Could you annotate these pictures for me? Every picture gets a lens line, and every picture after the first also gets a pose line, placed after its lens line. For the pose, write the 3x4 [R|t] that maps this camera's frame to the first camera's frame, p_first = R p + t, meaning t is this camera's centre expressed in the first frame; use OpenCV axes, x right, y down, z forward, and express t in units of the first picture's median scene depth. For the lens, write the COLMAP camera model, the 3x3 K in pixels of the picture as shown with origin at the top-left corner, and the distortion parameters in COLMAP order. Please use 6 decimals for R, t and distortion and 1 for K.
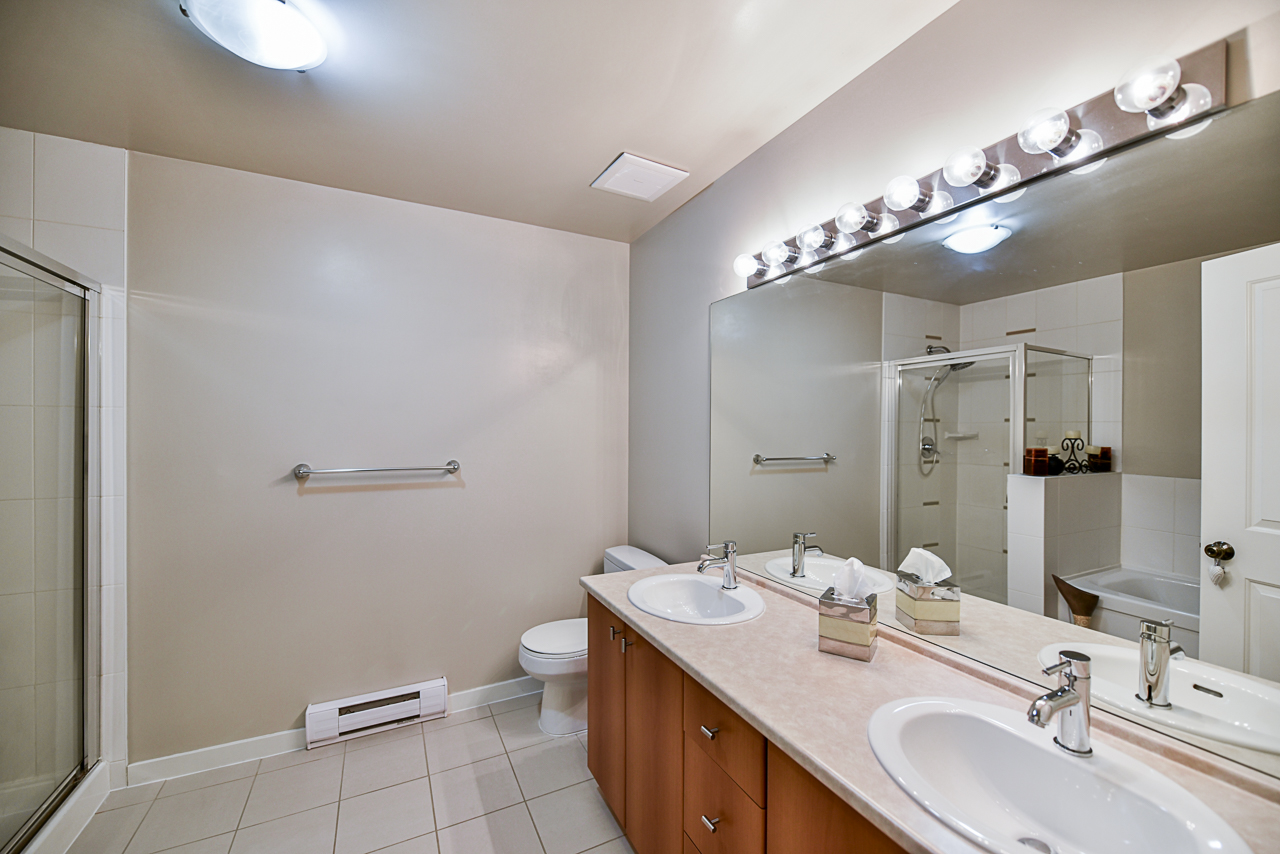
lens RADIAL K [[430.4, 0, 641.1], [0, 430.4, 434.0], [0, 0, 1]] dist [-0.005245, -0.000055]
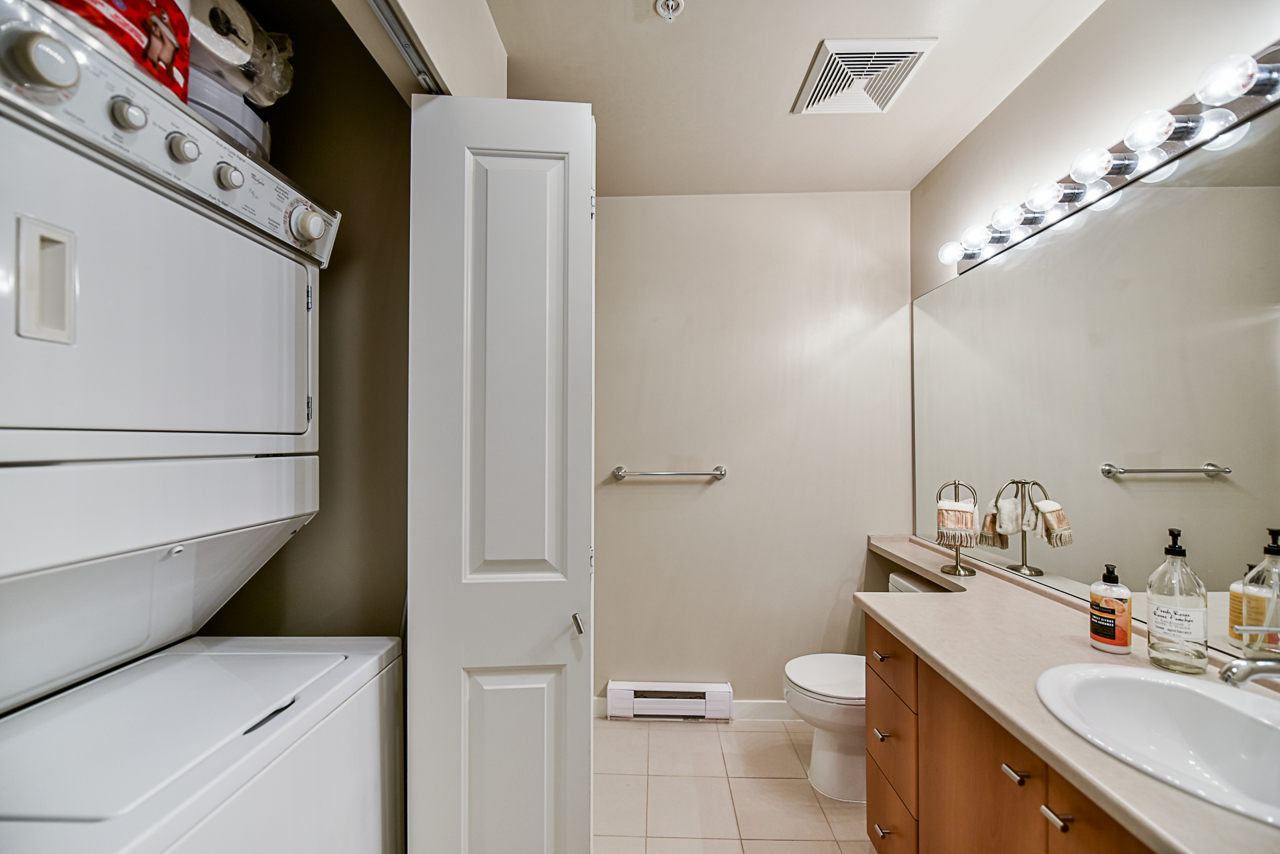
lens RADIAL K [[505.1, 0, 639.9], [0, 505.1, 431.6], [0, 0, 1]] dist [-0.007755, -0.000090]
pose [[0.845461, -0.065500, -0.530005, 0.116052], [0.063331, 0.997744, -0.022279, 0.001884], [0.530268, -0.014729, 0.847702, -0.198311]]
